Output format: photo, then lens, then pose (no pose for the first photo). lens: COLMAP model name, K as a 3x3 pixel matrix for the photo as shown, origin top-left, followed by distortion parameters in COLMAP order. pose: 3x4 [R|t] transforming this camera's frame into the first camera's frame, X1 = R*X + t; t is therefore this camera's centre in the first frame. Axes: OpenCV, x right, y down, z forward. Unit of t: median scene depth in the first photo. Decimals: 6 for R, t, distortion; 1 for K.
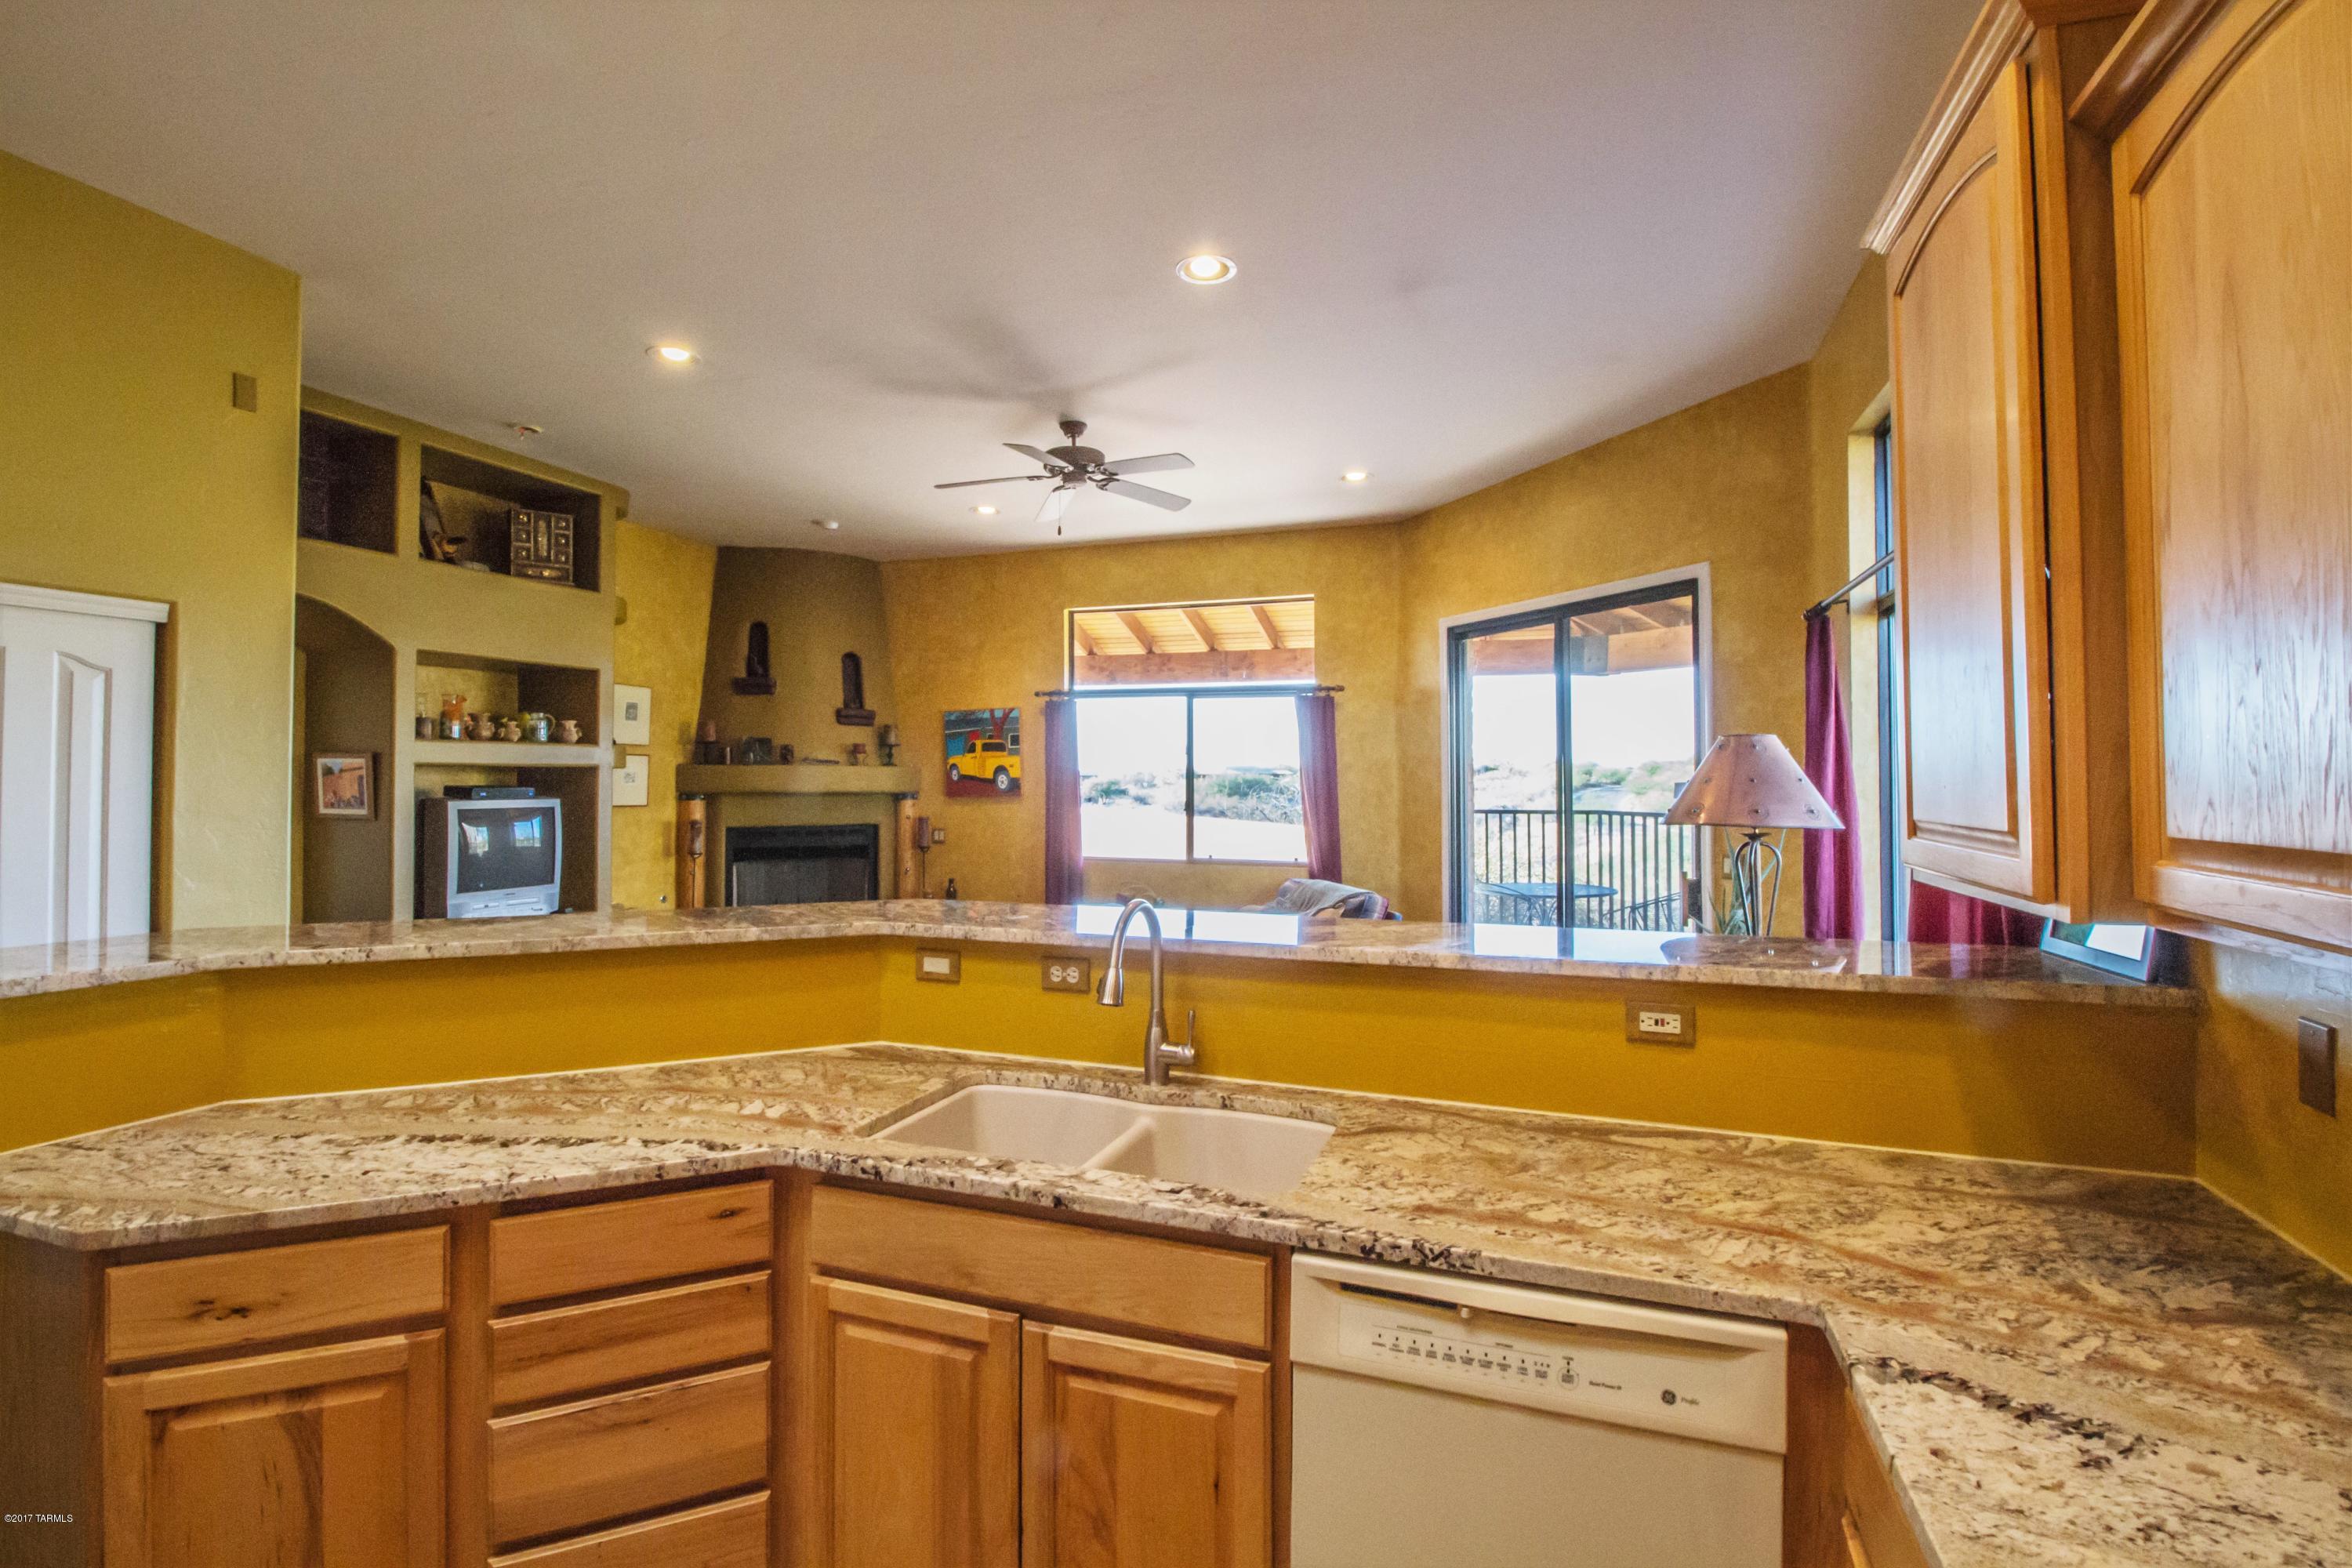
lens RADIAL K [[1096.3, 0, 1179.8], [0, 1096.3, 762.1], [0, 0, 1]] dist [0.000463, -0.014880]
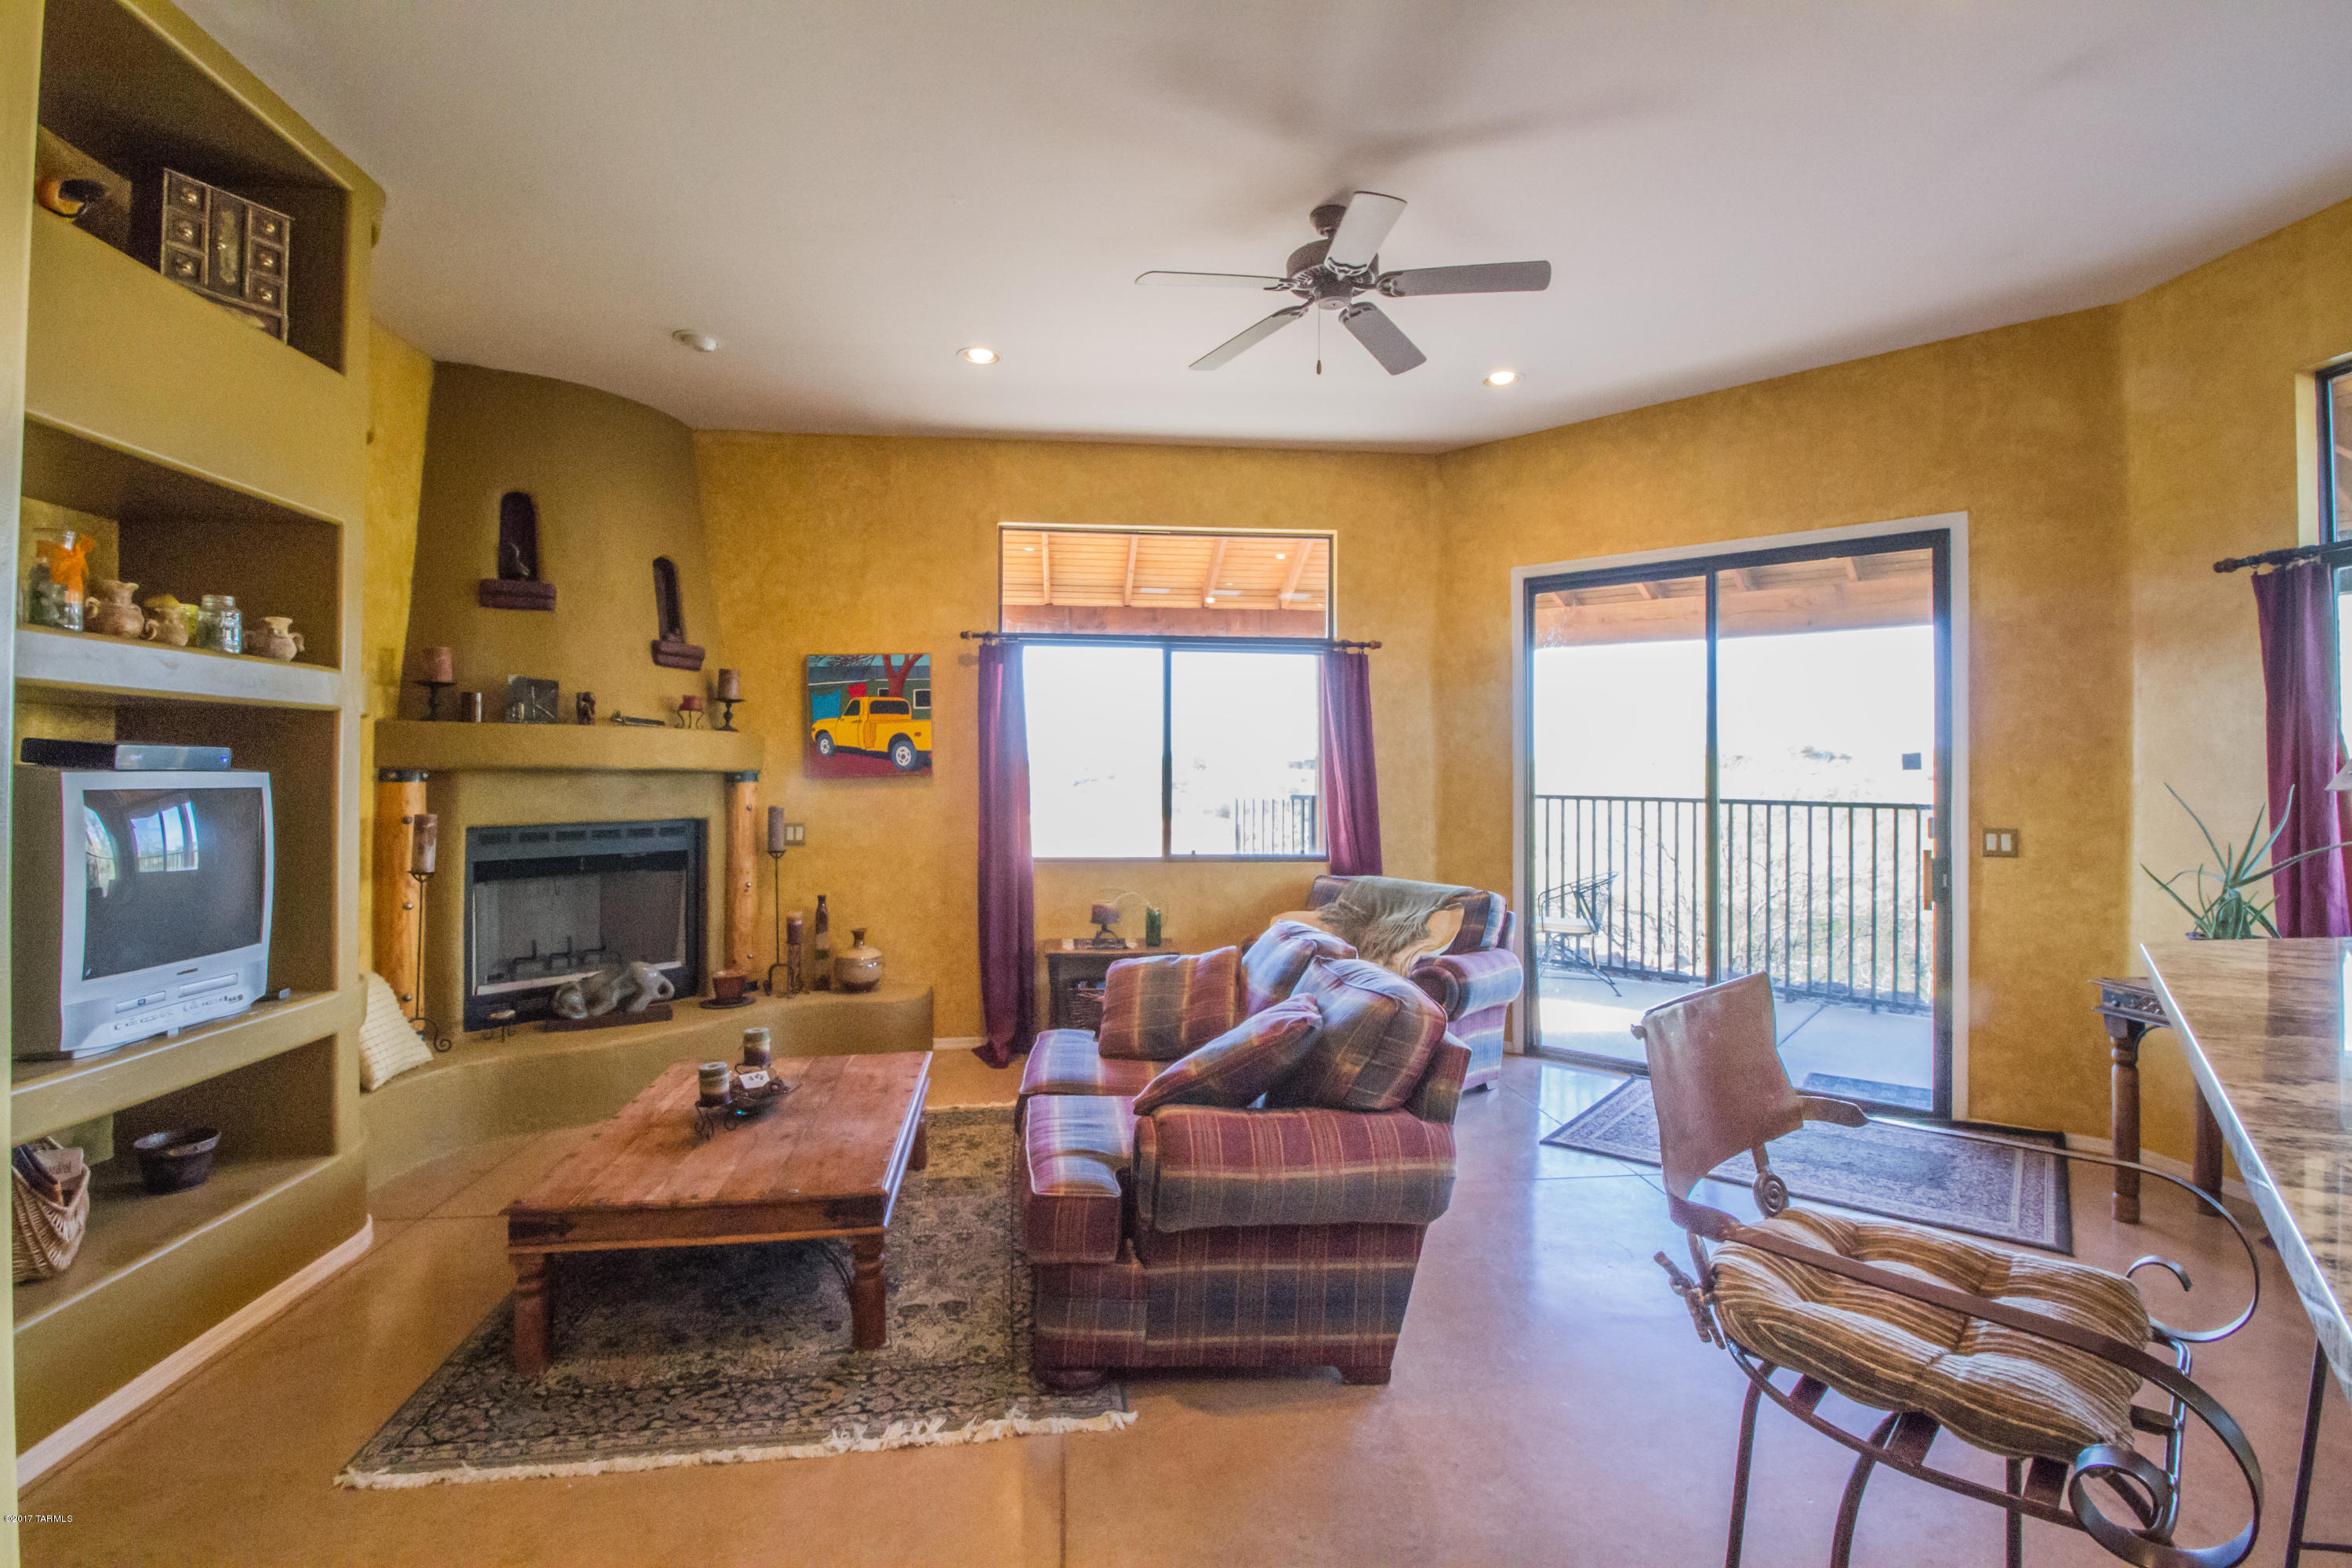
lens RADIAL K [[1081.6, 0, 1172.2], [0, 1081.6, 764.3], [0, 0, 1]] dist [-0.001337, -0.014146]
pose [[0.901081, 0.005468, 0.433615, -0.345741], [-0.008069, 0.999959, 0.004158, 0.021040], [-0.433575, -0.007246, 0.901088, 0.323460]]
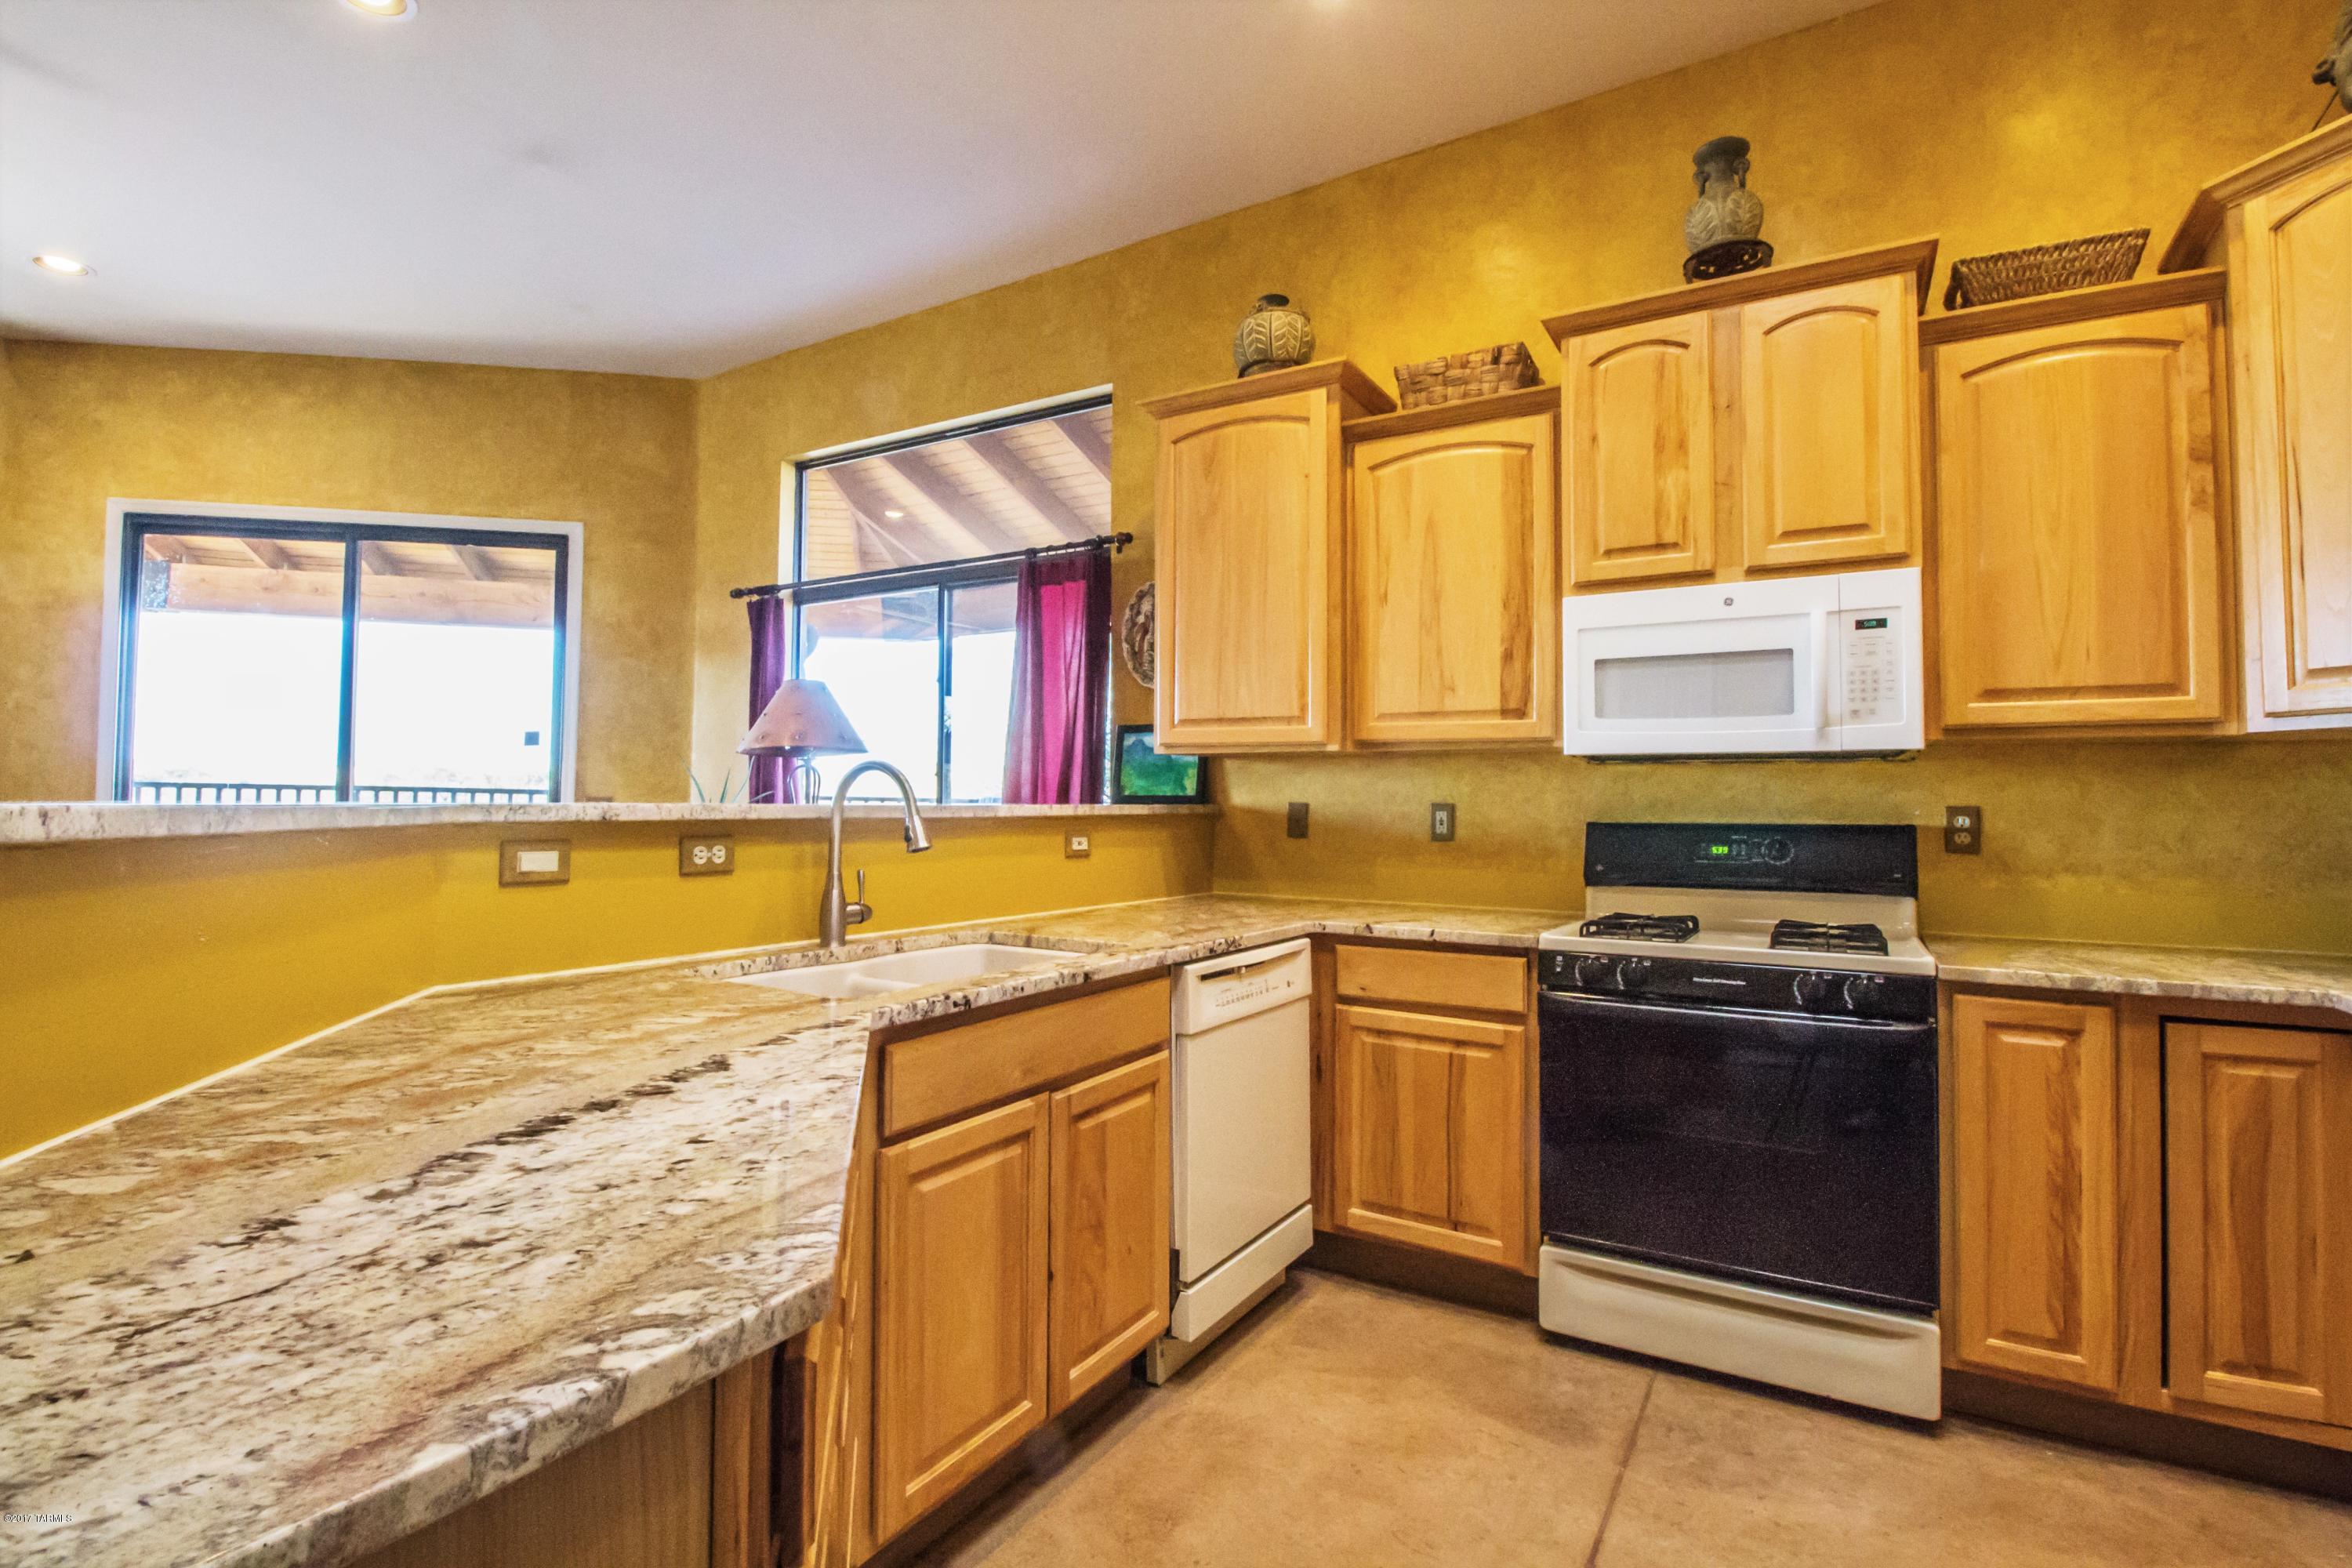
lens RADIAL K [[1096.3, 0, 1179.8], [0, 1096.3, 762.1], [0, 0, 1]] dist [0.000463, -0.014880]
pose [[0.190783, 0.035422, 0.980993, -0.297449], [-0.024135, 0.999216, -0.031386, 0.045880], [-0.981336, -0.017689, 0.191488, 0.154546]]
